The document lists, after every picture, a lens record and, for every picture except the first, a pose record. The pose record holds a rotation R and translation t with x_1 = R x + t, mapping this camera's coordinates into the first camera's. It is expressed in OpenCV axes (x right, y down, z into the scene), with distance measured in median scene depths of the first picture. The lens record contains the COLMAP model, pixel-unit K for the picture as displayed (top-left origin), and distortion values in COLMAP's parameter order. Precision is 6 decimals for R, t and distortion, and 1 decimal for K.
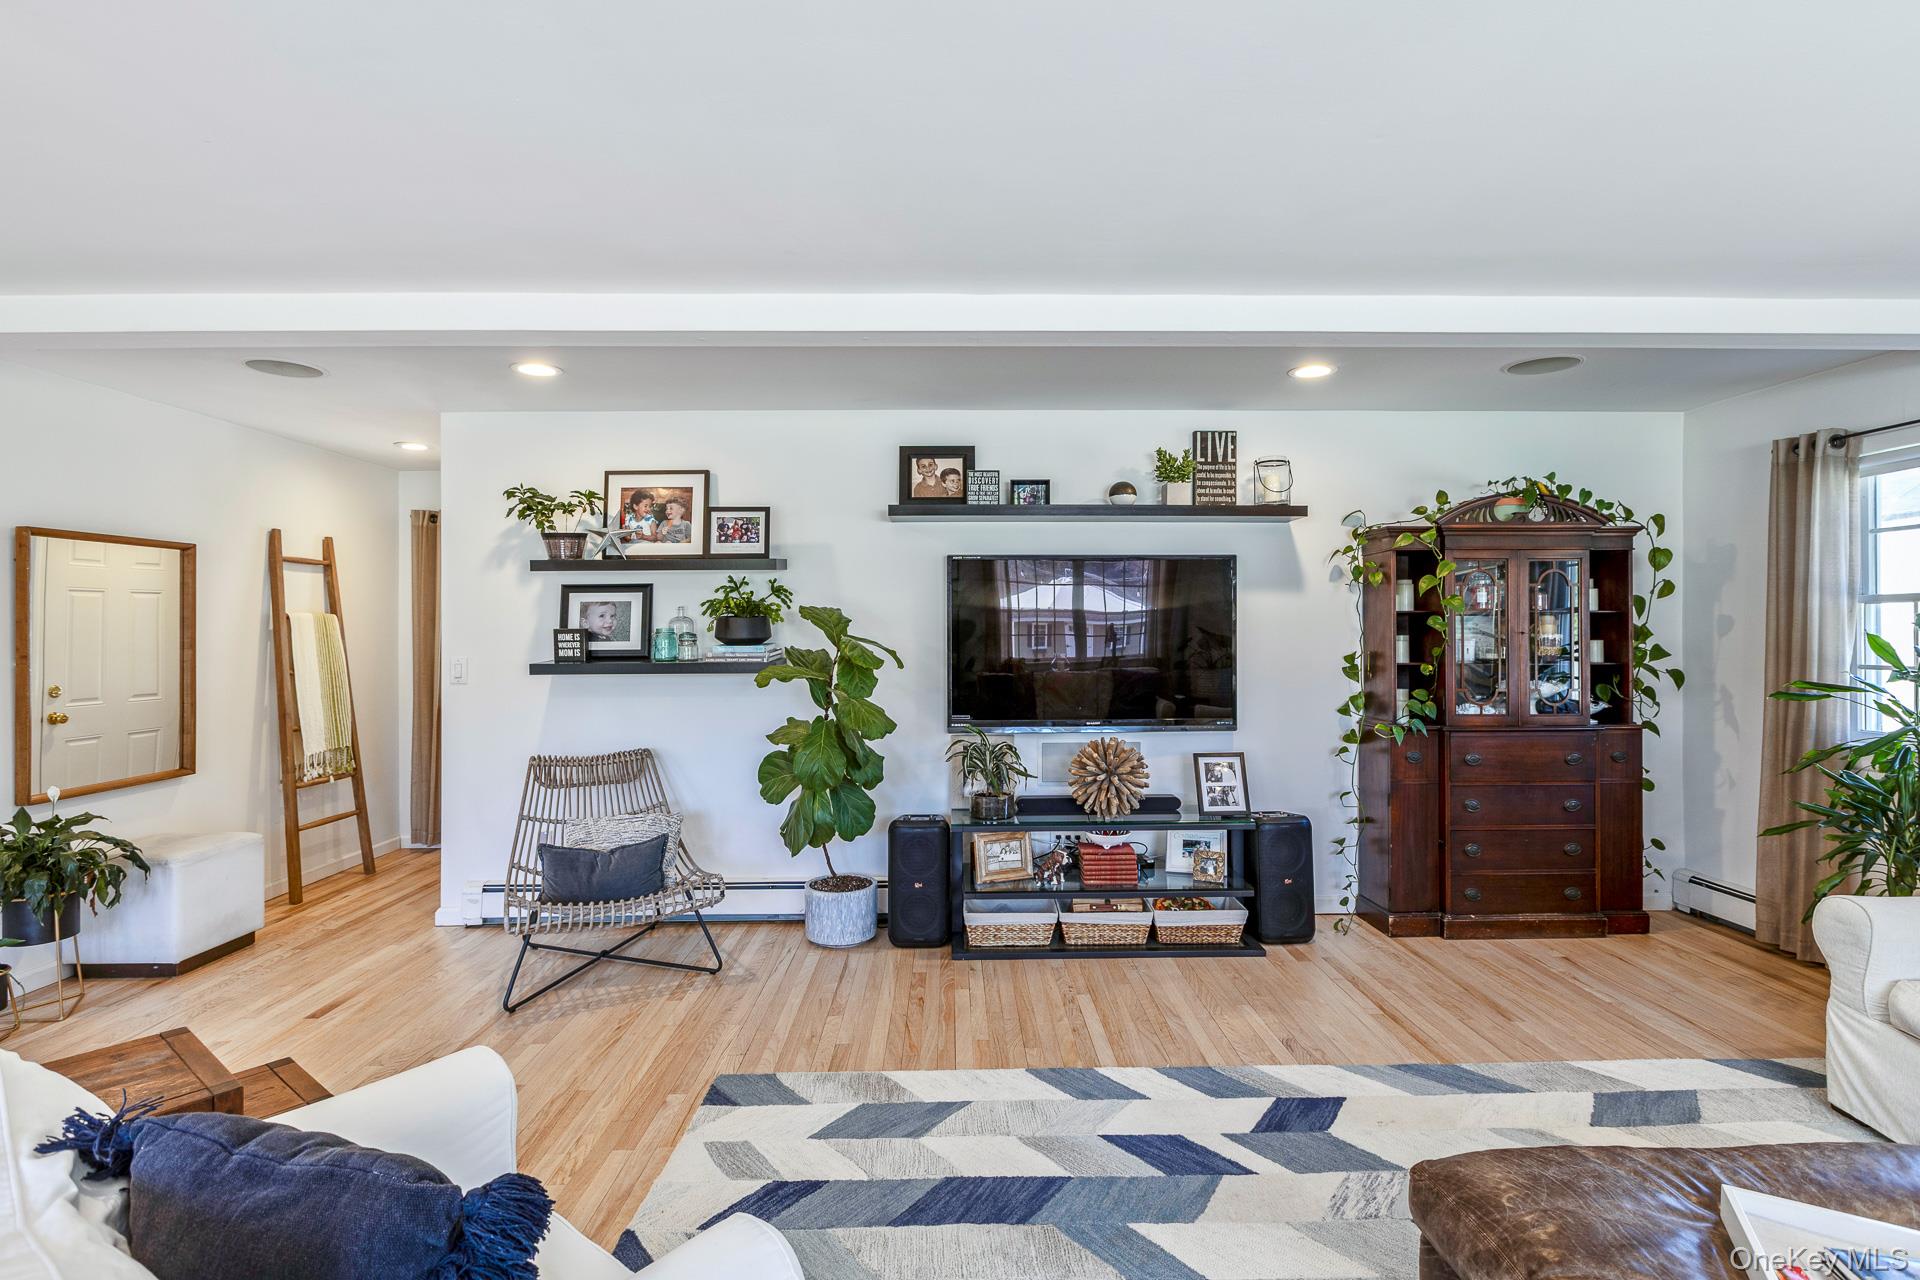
lens RADIAL K [[894.4, 0, 961.5], [0, 894.4, 648.3], [0, 0, 1]] dist [0.002714, 0.000604]
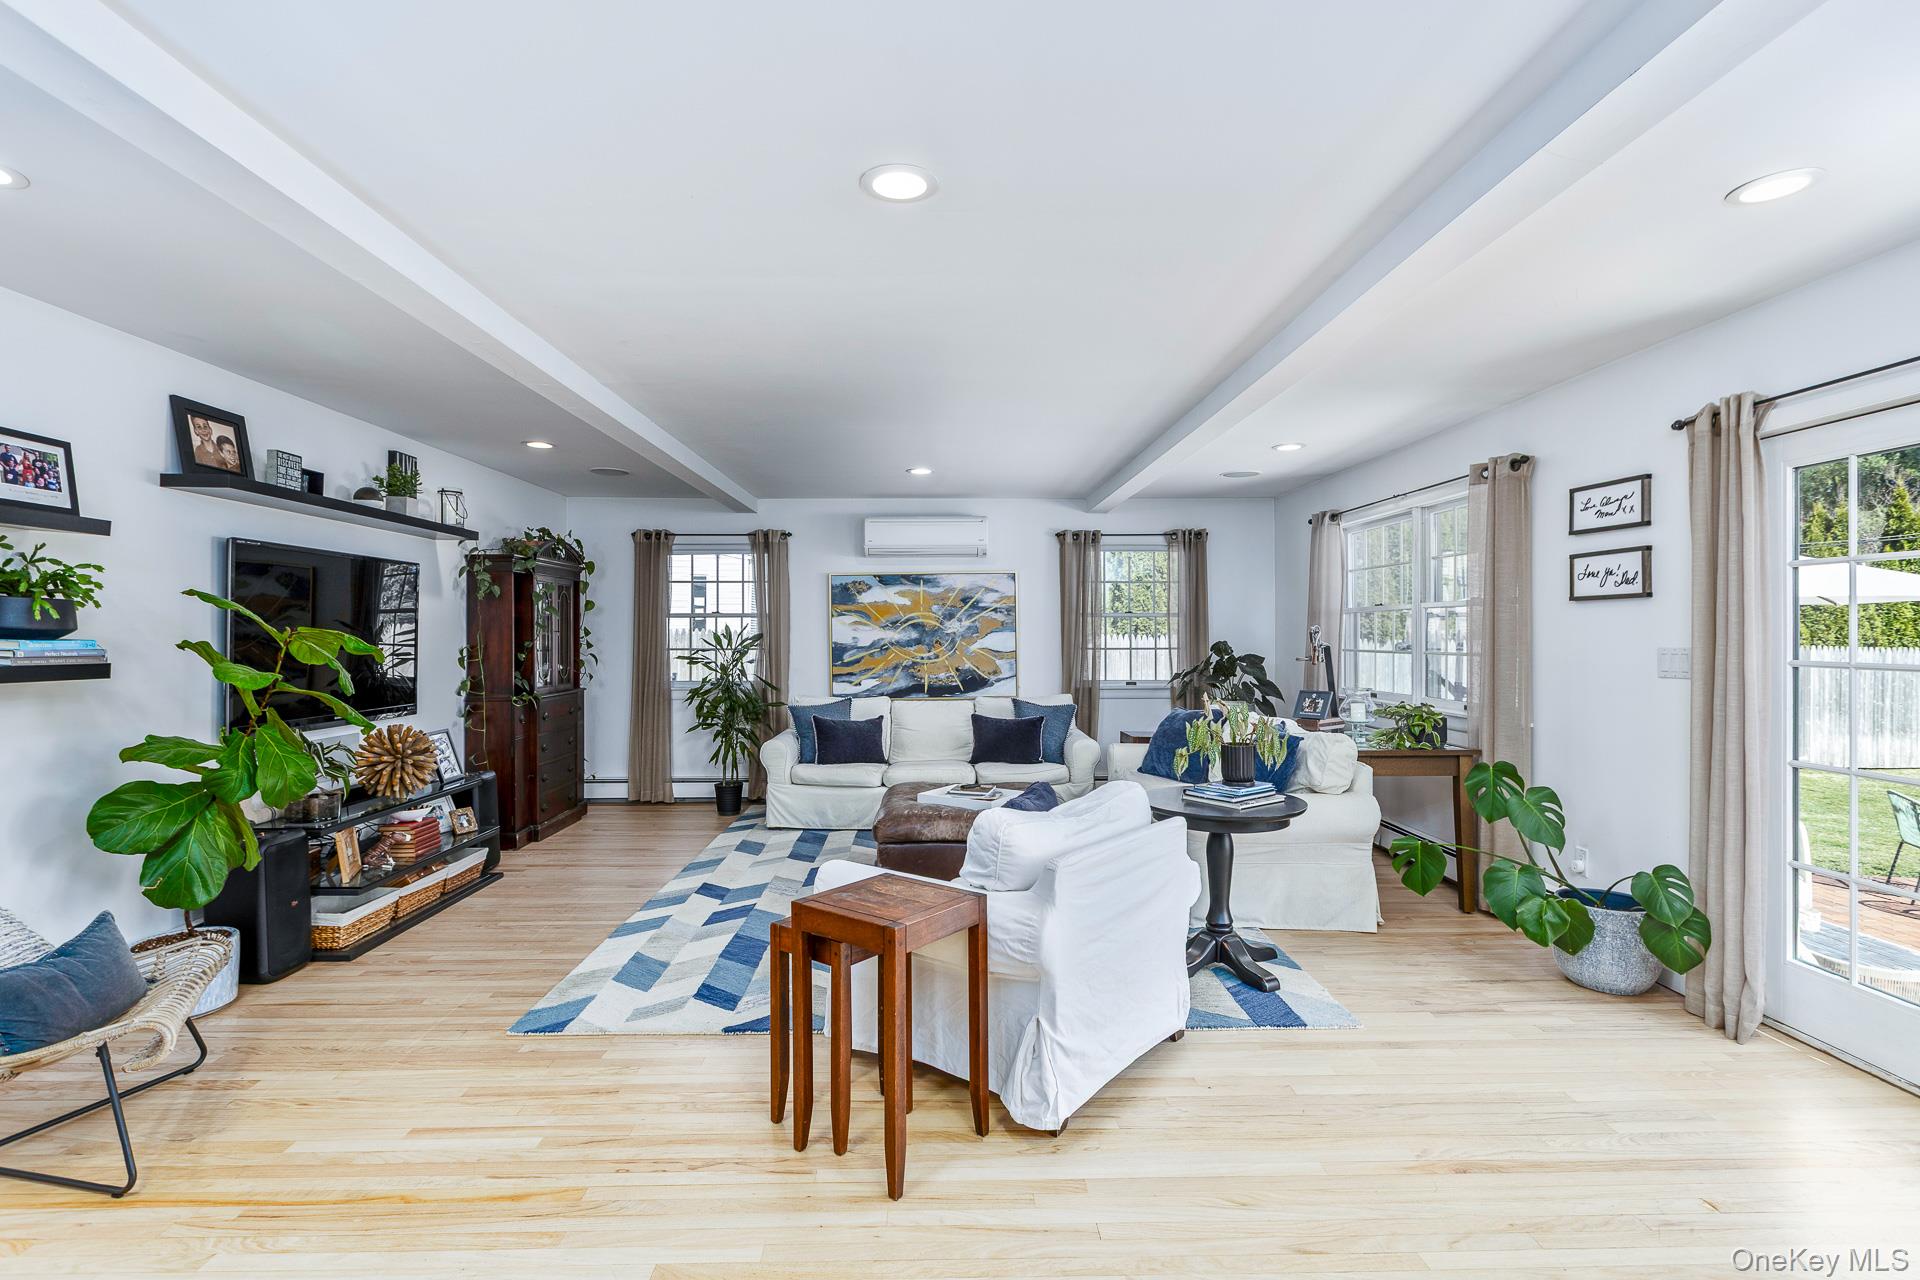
lens RADIAL K [[937.1, 0, 960.0], [0, 937.1, 640.0], [0, 0, 1]] dist [0.001723, 0.000119]
pose [[-0.008711, 0.000507, 0.999962, -0.964141], [0.025973, 0.999663, -0.000281, 0.015150], [-0.999625, 0.025969, -0.008722, 0.315168]]
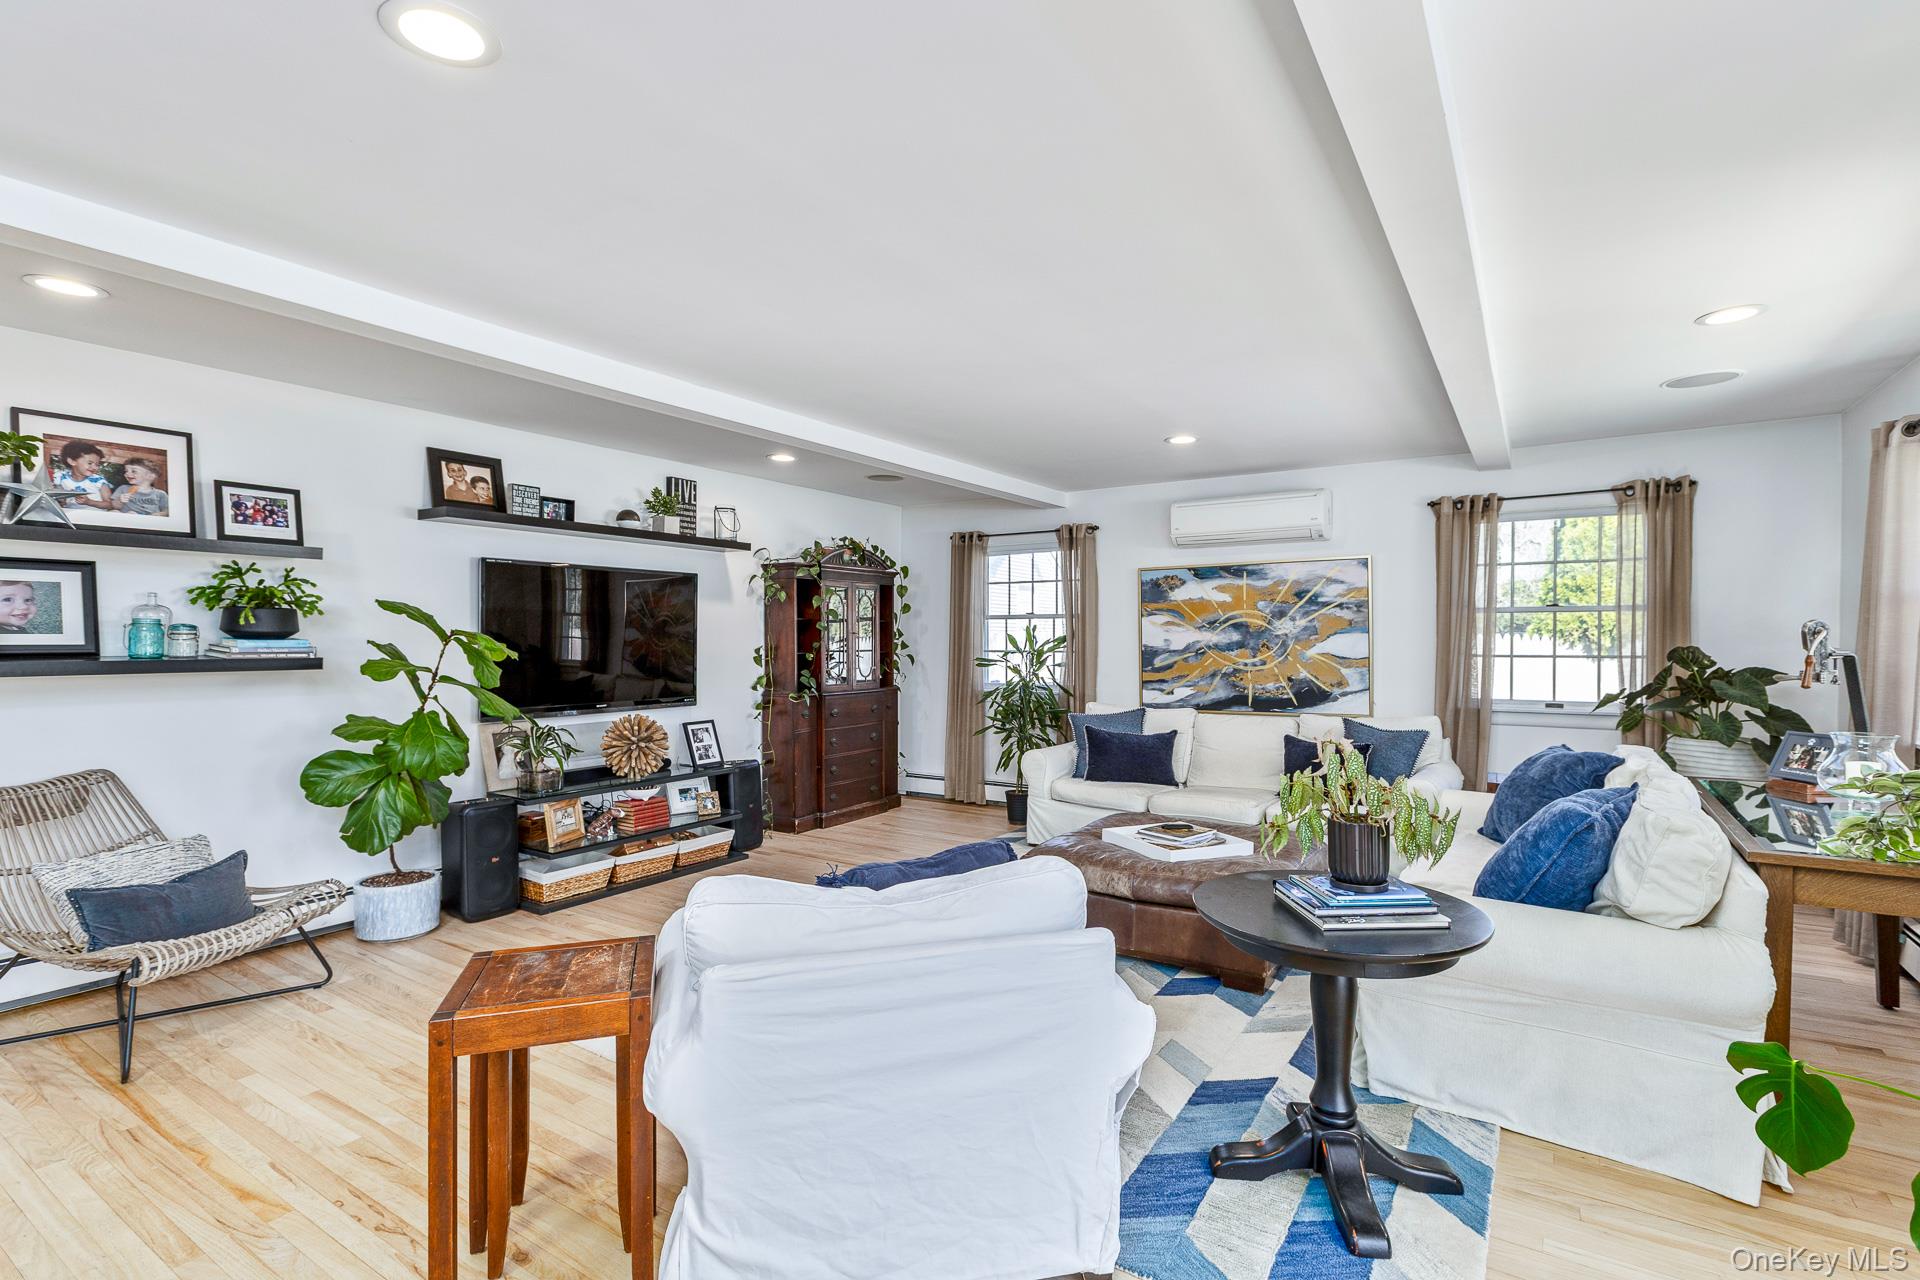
lens RADIAL K [[894.4, 0, 961.5], [0, 894.4, 648.3], [0, 0, 1]] dist [0.002714, 0.000604]
pose [[0.564732, -0.003794, 0.825265, -0.597678], [0.017279, 0.999825, -0.007228, 0.024382], [-0.825093, 0.018342, 0.564699, -0.084805]]
